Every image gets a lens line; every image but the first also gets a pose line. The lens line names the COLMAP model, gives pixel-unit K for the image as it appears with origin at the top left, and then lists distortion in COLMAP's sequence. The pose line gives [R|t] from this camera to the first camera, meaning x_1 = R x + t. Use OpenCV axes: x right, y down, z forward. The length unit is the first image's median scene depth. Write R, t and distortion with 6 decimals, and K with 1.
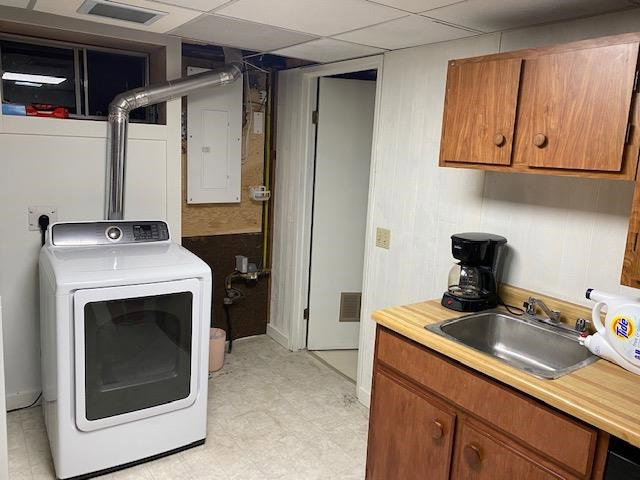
lens RADIAL K [[488.7, 0, 320.8], [0, 488.7, 235.2], [0, 0, 1]] dist [0.016840, -0.001943]
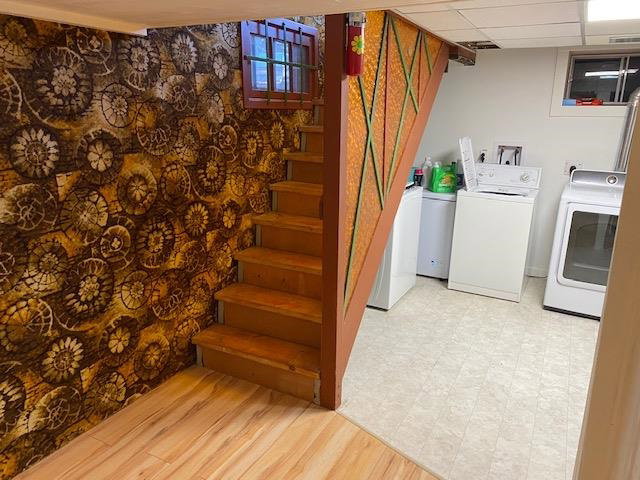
lens RADIAL K [[488.7, 0, 320.8], [0, 488.7, 235.2], [0, 0, 1]] dist [0.016840, -0.001943]
pose [[0.457420, 0.183866, -0.870035, 0.522749], [-0.149645, 0.980353, 0.128504, 0.102270], [0.876569, 0.071416, 0.475948, -0.512107]]
